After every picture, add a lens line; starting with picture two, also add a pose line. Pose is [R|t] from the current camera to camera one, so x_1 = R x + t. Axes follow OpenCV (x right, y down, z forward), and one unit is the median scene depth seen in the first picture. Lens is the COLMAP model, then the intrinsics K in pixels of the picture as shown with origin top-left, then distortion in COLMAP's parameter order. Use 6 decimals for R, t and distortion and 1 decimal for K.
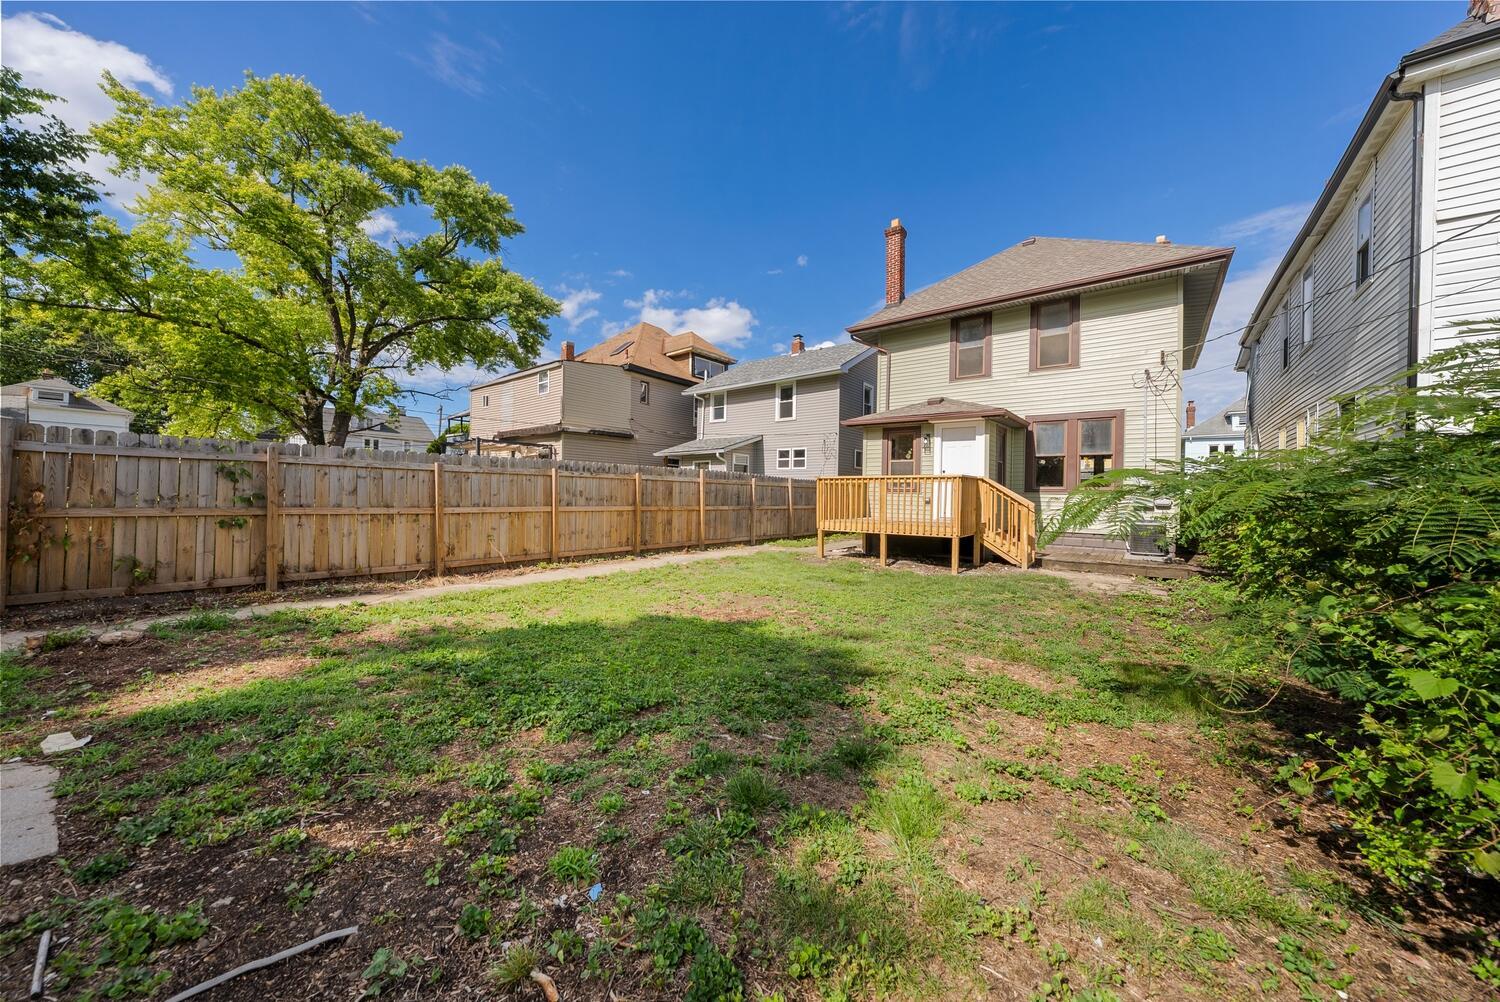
lens RADIAL K [[516.1, 0, 757.1], [0, 516.1, 500.4], [0, 0, 1]] dist [-0.000895, 0.000017]
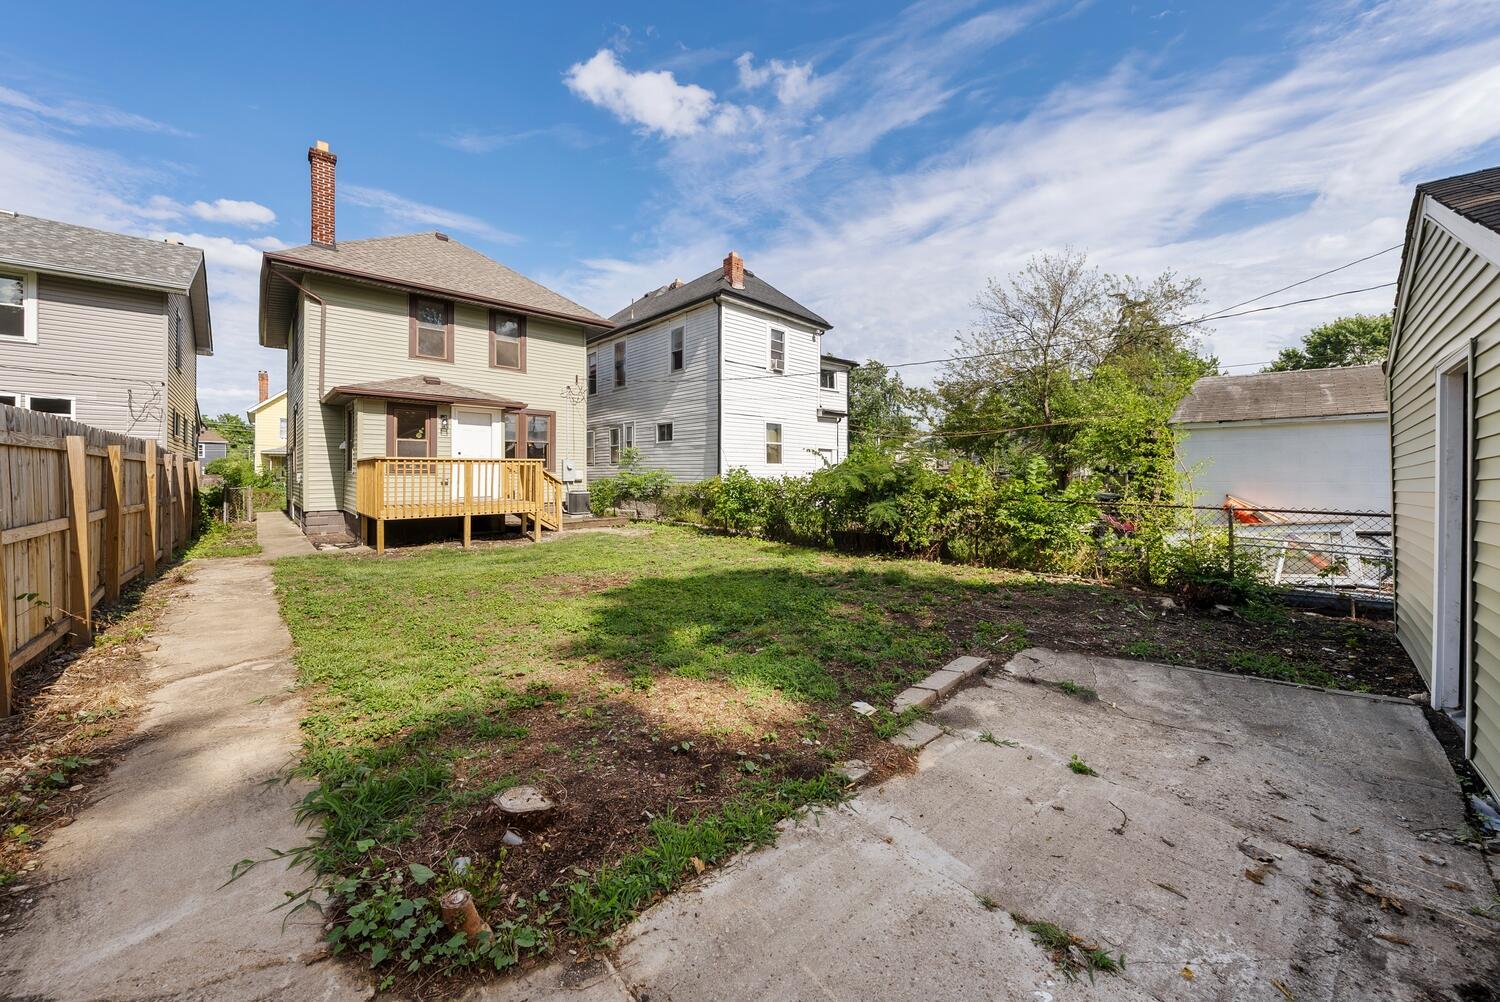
lens RADIAL K [[529.3, 0, 755.3], [0, 529.3, 478.2], [0, 0, 1]] dist [0.001079, 0.000152]
pose [[0.165163, -0.023741, 0.985980, -0.526926], [0.016629, 0.999635, 0.021284, -0.016495], [-0.986126, 0.012880, 0.165498, 0.212600]]
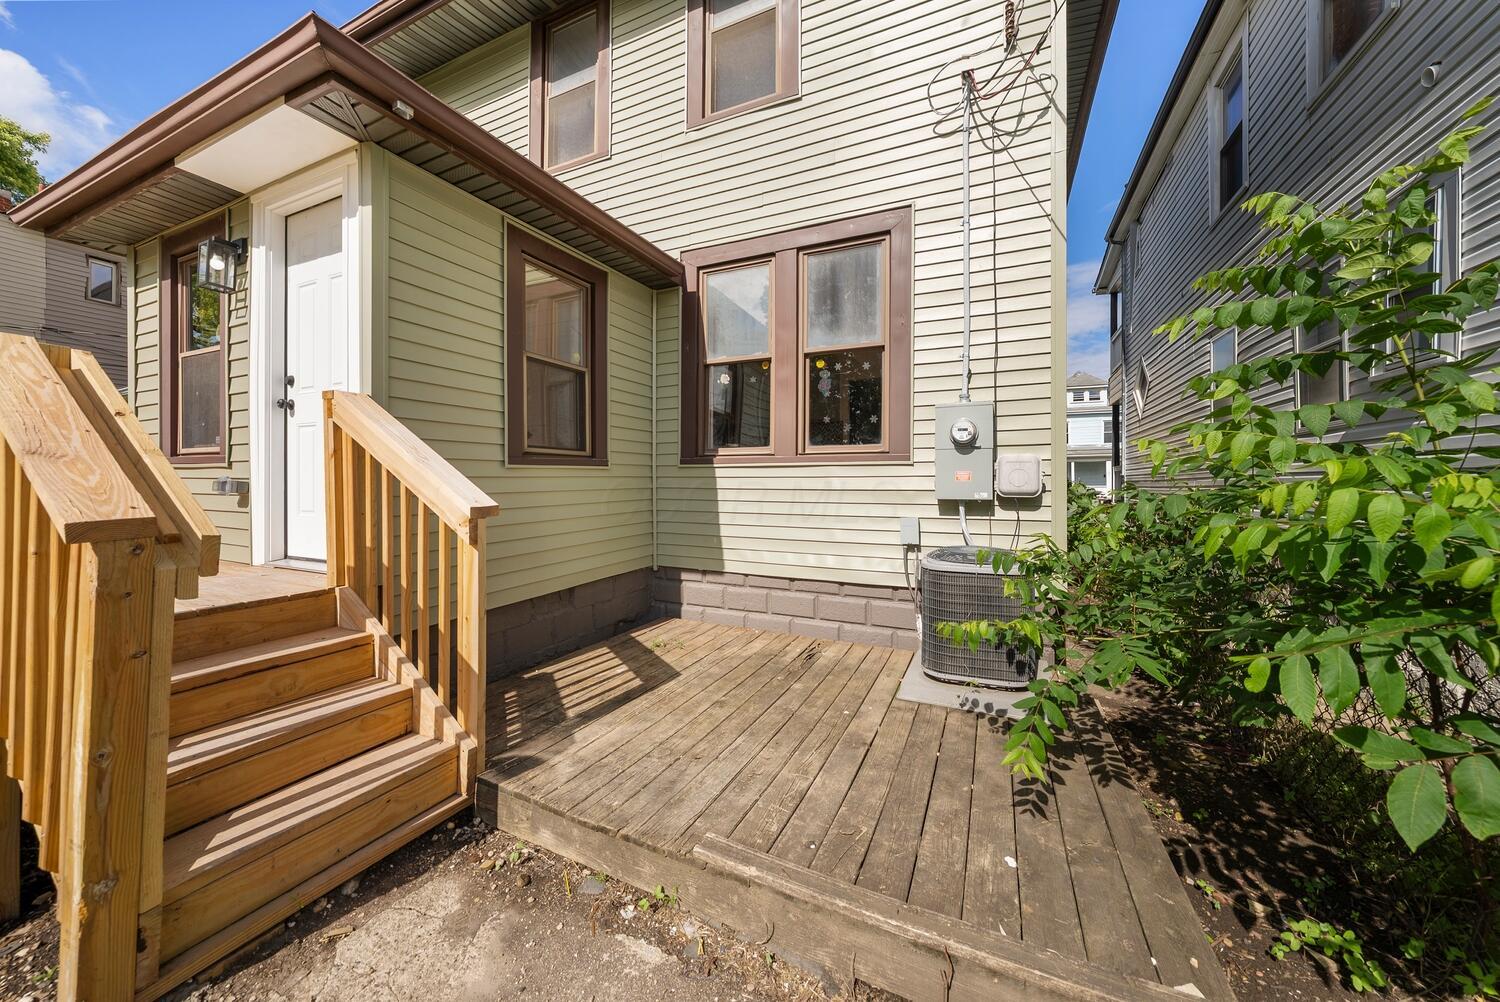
lens RADIAL K [[529.3, 0, 755.3], [0, 529.3, 478.2], [0, 0, 1]] dist [0.001079, 0.000152]
pose [[0.974030, -0.011931, 0.226103, 0.471918], [0.015252, 0.999800, -0.012948, 0.000430], [-0.225904, 0.016060, 0.974017, 0.612521]]
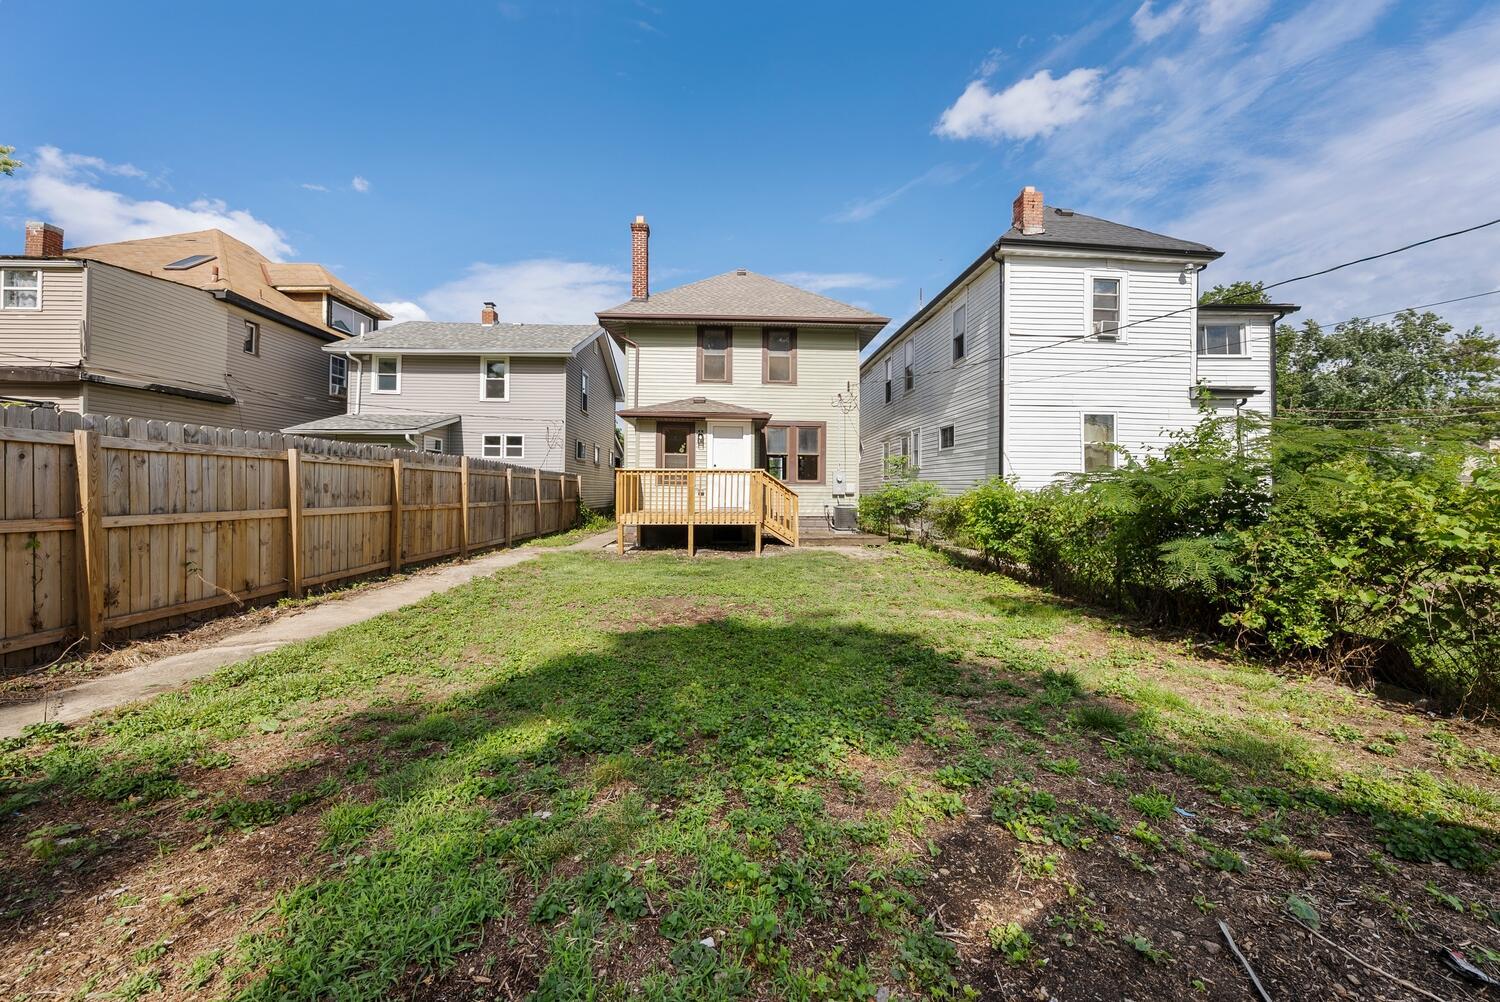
lens RADIAL K [[515.4, 0, 753.9], [0, 515.4, 489.2], [0, 0, 1]] dist [-0.000494, 0.000145]
pose [[0.761607, -0.009132, 0.647975, -0.255473], [0.012661, 0.999920, -0.000788, -0.003203], [-0.647916, 0.008804, 0.761661, 0.098704]]
